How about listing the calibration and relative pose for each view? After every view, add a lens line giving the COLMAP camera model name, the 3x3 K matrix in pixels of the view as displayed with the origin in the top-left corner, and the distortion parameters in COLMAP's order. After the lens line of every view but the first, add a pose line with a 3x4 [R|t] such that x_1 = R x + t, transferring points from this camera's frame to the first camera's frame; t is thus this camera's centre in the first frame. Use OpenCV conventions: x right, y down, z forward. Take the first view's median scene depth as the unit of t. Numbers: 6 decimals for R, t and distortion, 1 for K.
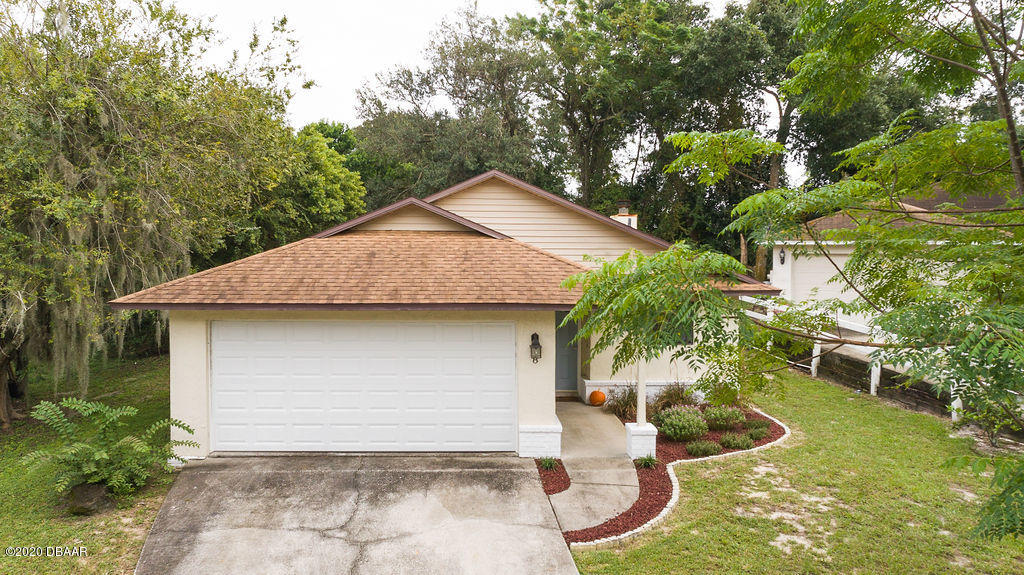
lens RADIAL K [[691.4, 0, 476.8], [0, 691.4, 265.5], [0, 0, 1]] dist [-0.009477, 0.004897]
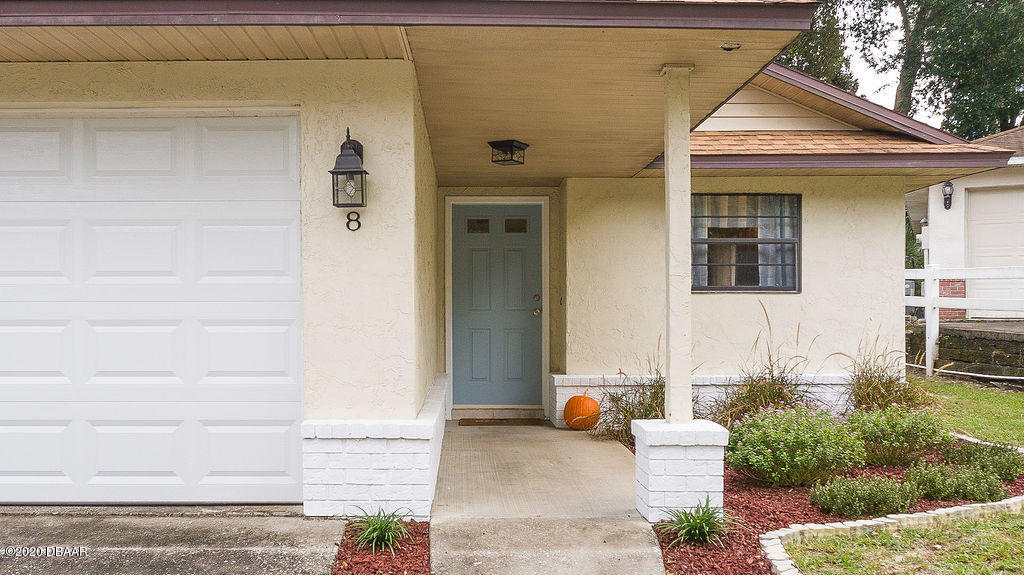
lens RADIAL K [[909.0, 0, 459.9], [0, 909.0, 317.8], [0, 0, 1]] dist [-0.004088, -0.003491]
pose [[0.999908, -0.002455, -0.013325, 0.150667], [0.002155, 0.999745, -0.022457, 0.206127], [0.013377, 0.022426, 0.999659, 0.607709]]
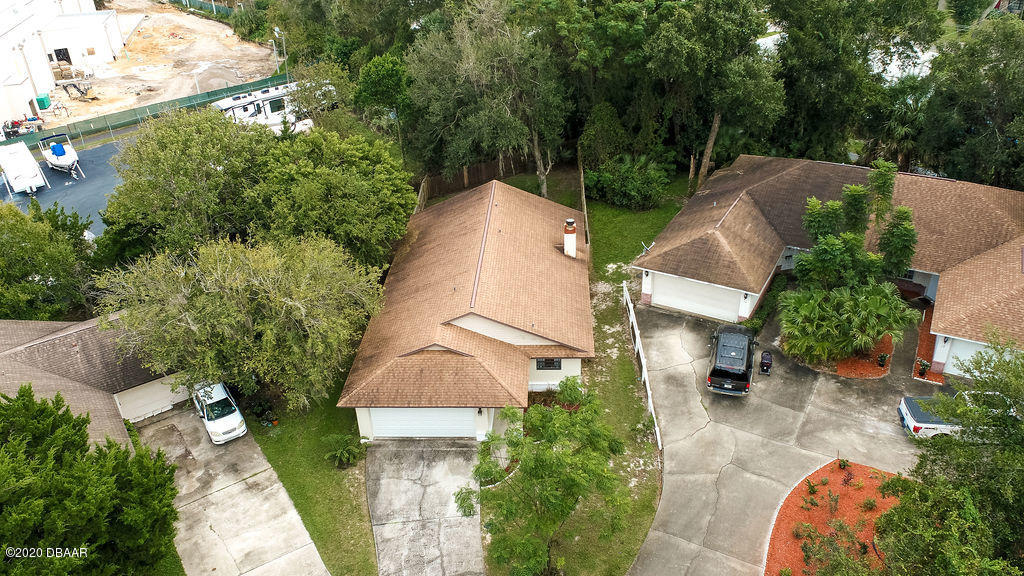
lens RADIAL K [[676.3, 0, 515.6], [0, 676.3, 289.5], [0, 0, 1]] dist [-0.009113, 0.004748]
pose [[0.998481, -0.005205, -0.054855, 0.417820], [0.029966, 0.886733, 0.461310, -1.750270], [0.046240, -0.462253, 0.885542, -1.356288]]
